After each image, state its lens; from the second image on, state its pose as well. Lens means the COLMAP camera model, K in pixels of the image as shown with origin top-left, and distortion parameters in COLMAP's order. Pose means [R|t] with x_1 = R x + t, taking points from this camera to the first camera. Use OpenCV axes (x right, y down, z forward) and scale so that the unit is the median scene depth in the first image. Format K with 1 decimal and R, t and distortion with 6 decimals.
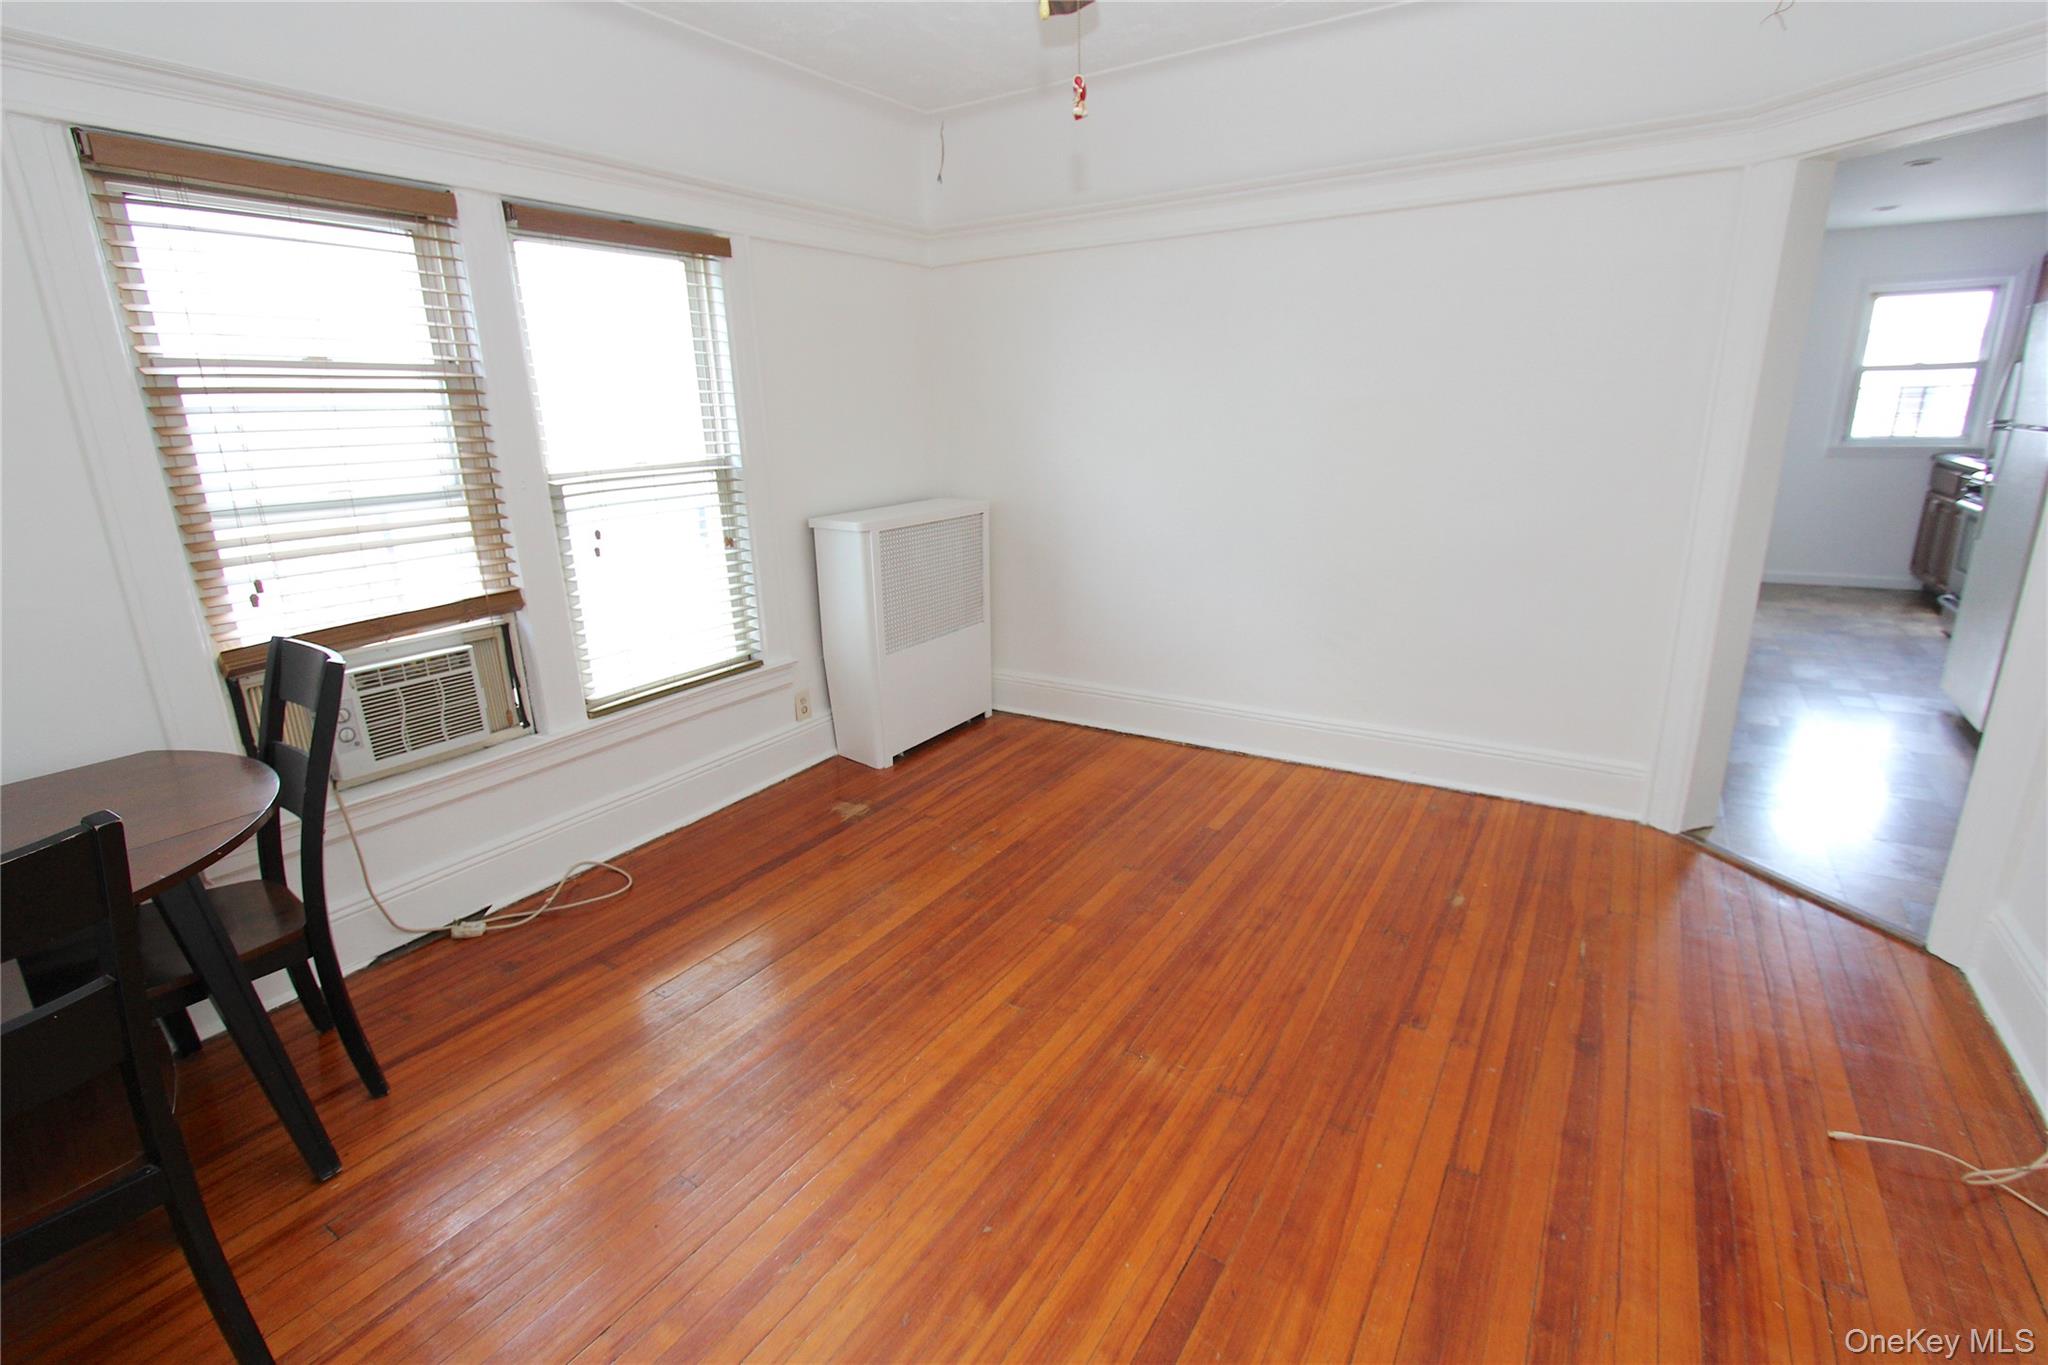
lens RADIAL K [[935.3, 0, 1017.0], [0, 935.3, 676.0], [0, 0, 1]] dist [-0.024698, 0.001634]
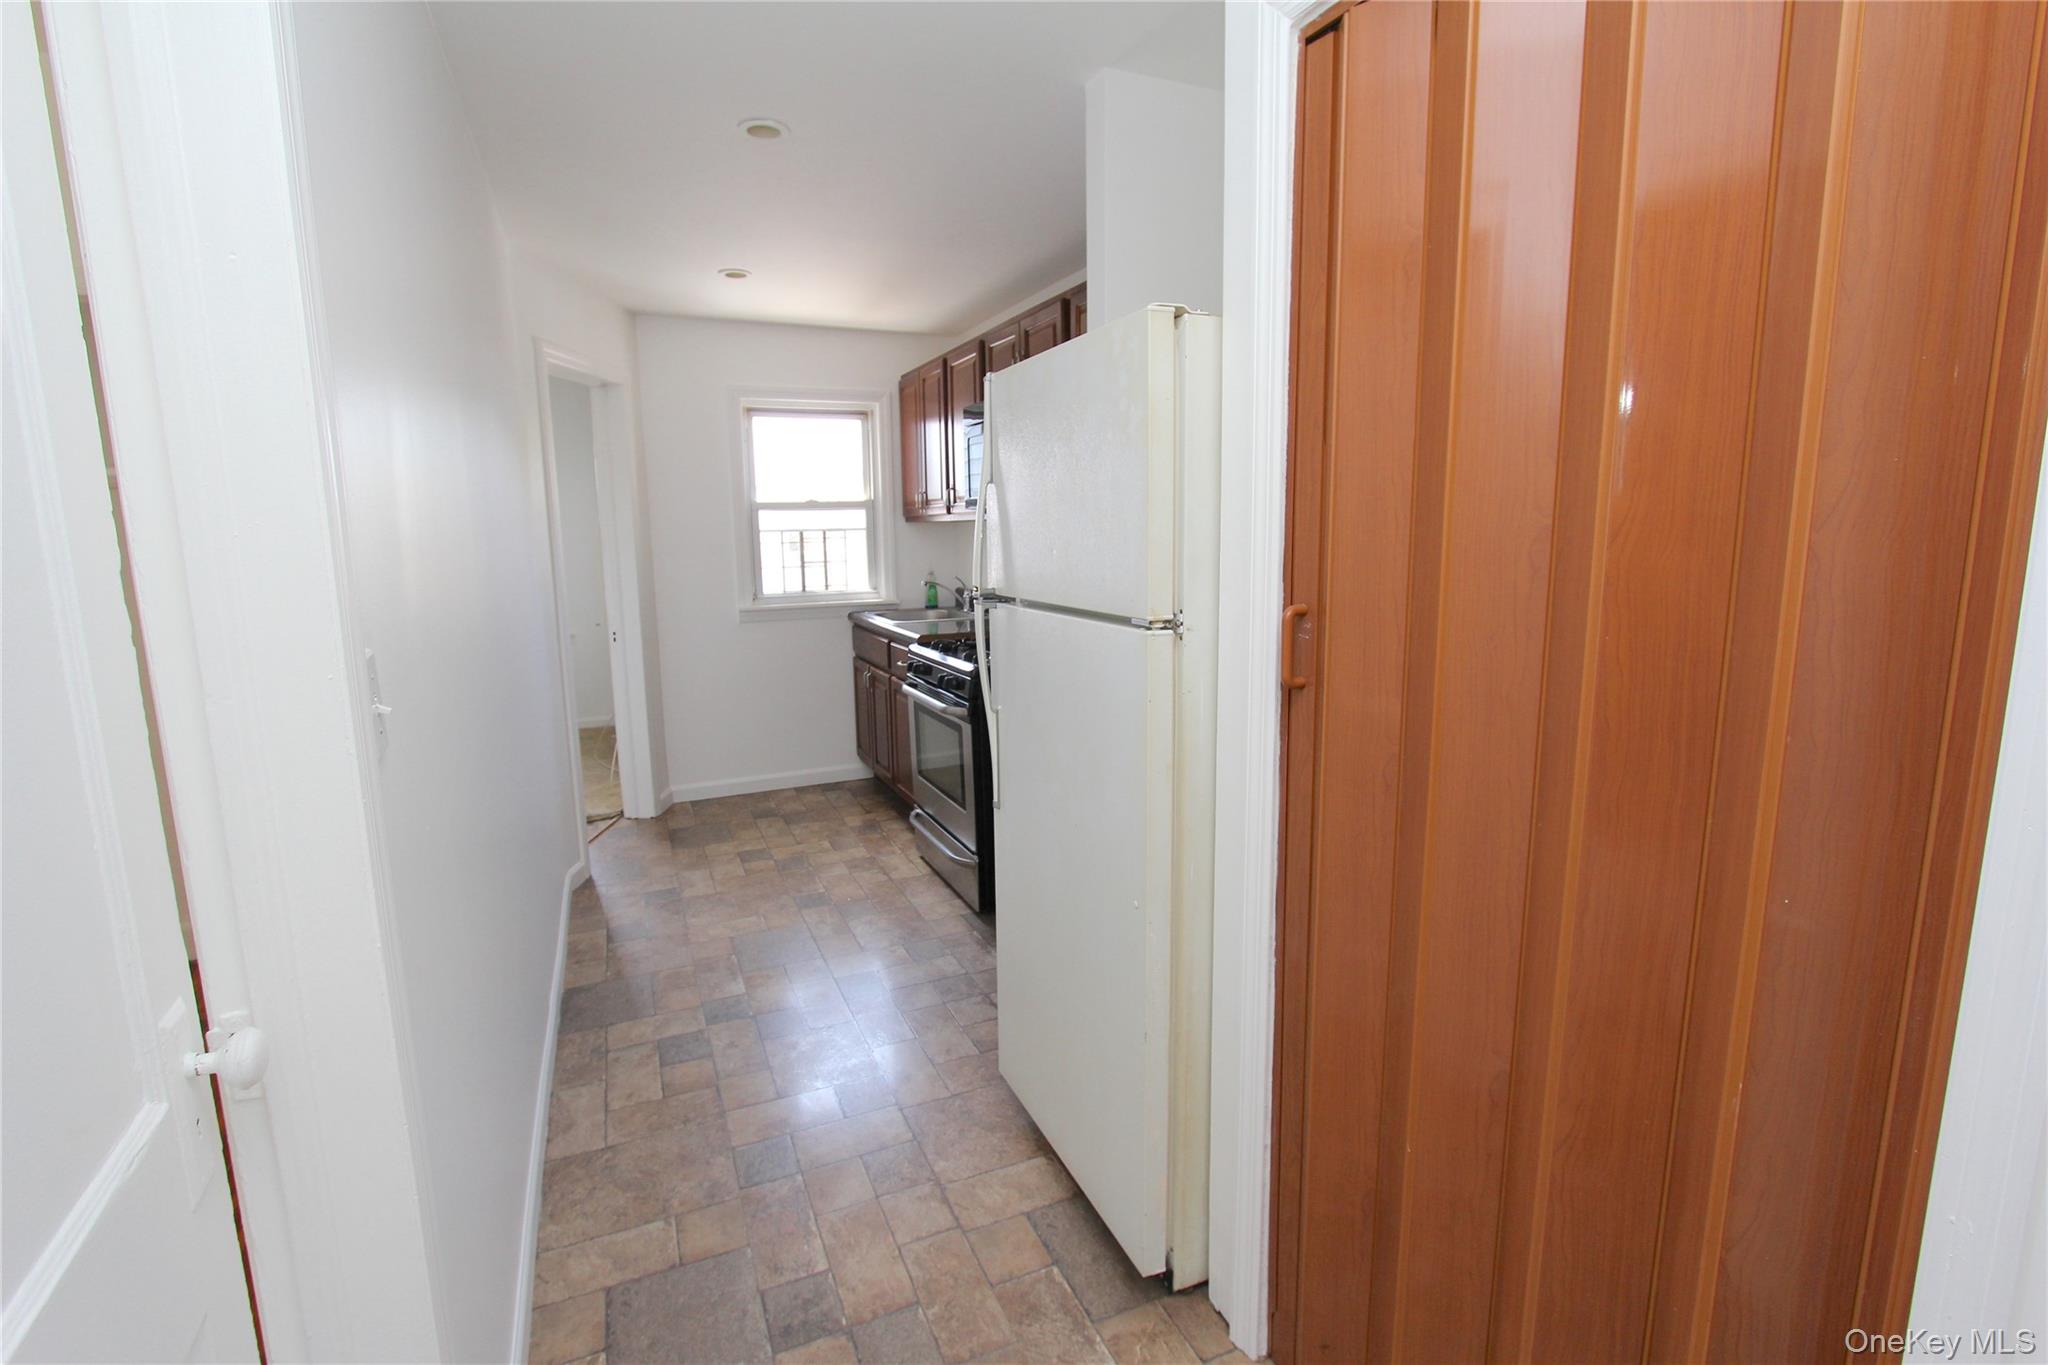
lens RADIAL K [[935.3, 0, 1014.2], [0, 935.3, 673.3], [0, 0, 1]] dist [-0.024698, 0.001634]
pose [[0.546696, -0.112722, 0.829709, 0.409163], [0.227678, 0.973575, -0.017750, -0.147595], [-0.805783, 0.198610, 0.557914, 0.449899]]
